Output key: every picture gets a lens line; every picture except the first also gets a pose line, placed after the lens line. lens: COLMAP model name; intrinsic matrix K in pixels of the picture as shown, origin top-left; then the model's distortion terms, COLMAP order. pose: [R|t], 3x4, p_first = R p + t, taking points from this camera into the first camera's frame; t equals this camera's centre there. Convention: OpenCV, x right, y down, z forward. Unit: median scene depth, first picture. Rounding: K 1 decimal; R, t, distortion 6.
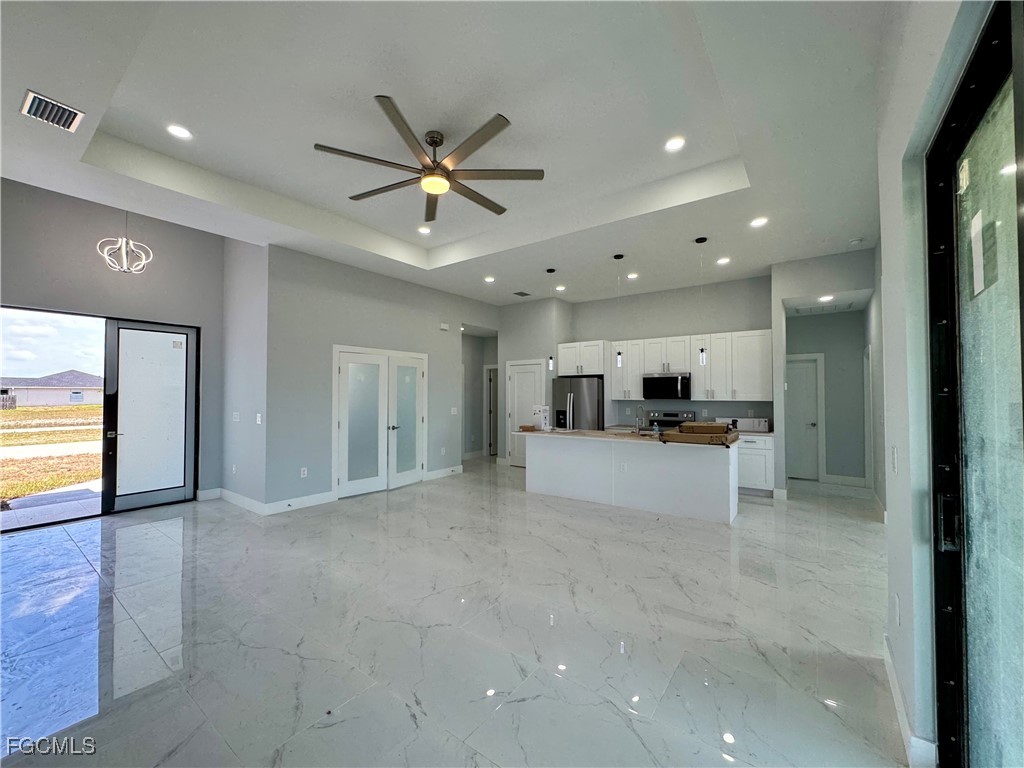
lens RADIAL K [[410.1, 0, 512.0], [0, 410.1, 384.0], [0, 0, 1]] dist [0.001985, 0.000213]
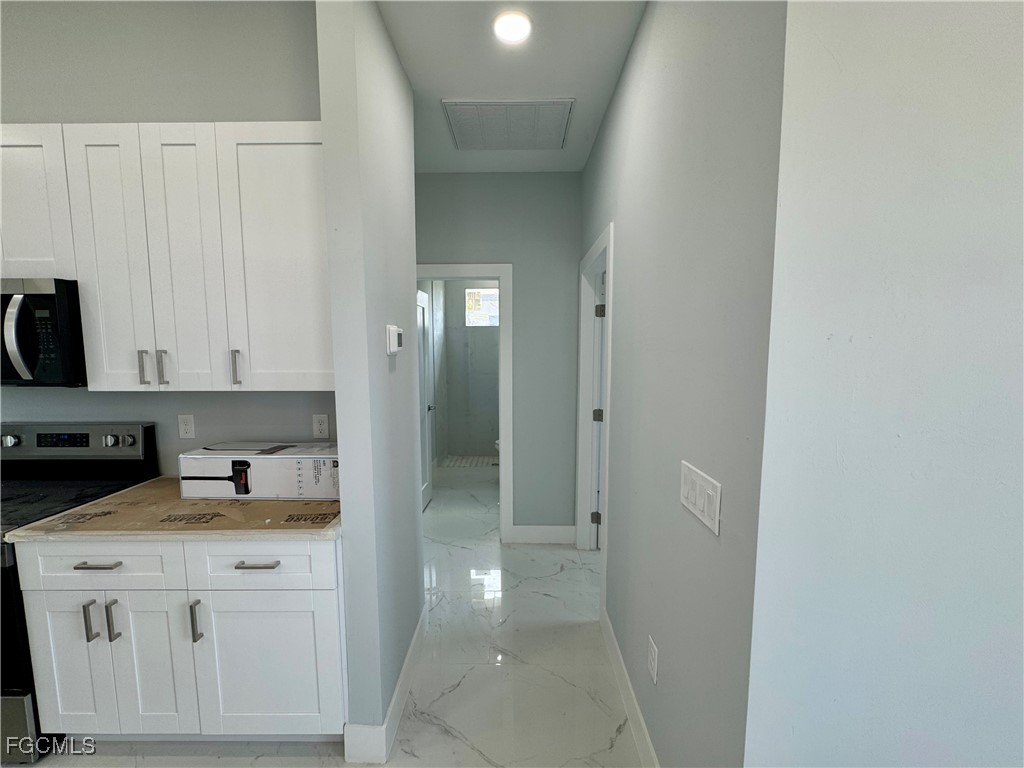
lens RADIAL K [[410.1, 0, 512.0], [0, 410.1, 384.0], [0, 0, 1]] dist [0.001985, 0.000213]
pose [[0.807961, -0.058793, 0.586296, 0.540496], [-0.007970, 0.993828, 0.110643, 0.005590], [-0.589183, -0.094068, 0.802506, 0.693423]]
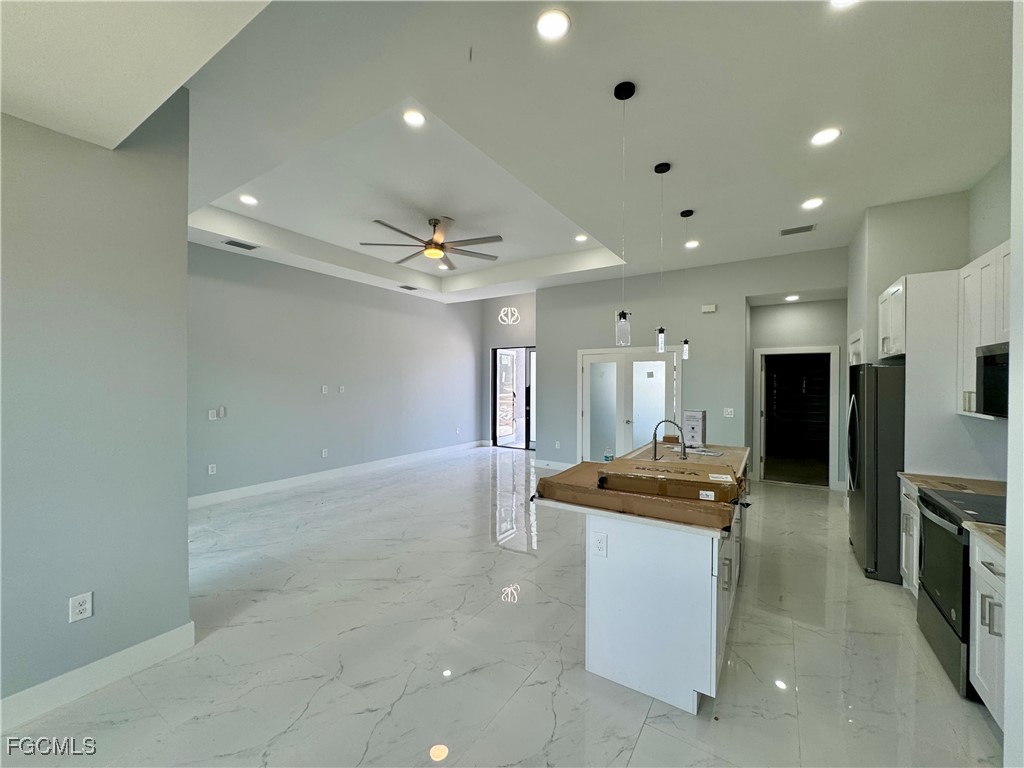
lens RADIAL K [[410.1, 0, 512.0], [0, 410.1, 384.0], [0, 0, 1]] dist [0.001985, 0.000213]
pose [[0.073375, 0.006152, -0.997285, 0.759542], [0.011614, 0.999908, 0.007022, -0.001786], [0.997237, -0.012098, 0.073296, 0.658532]]
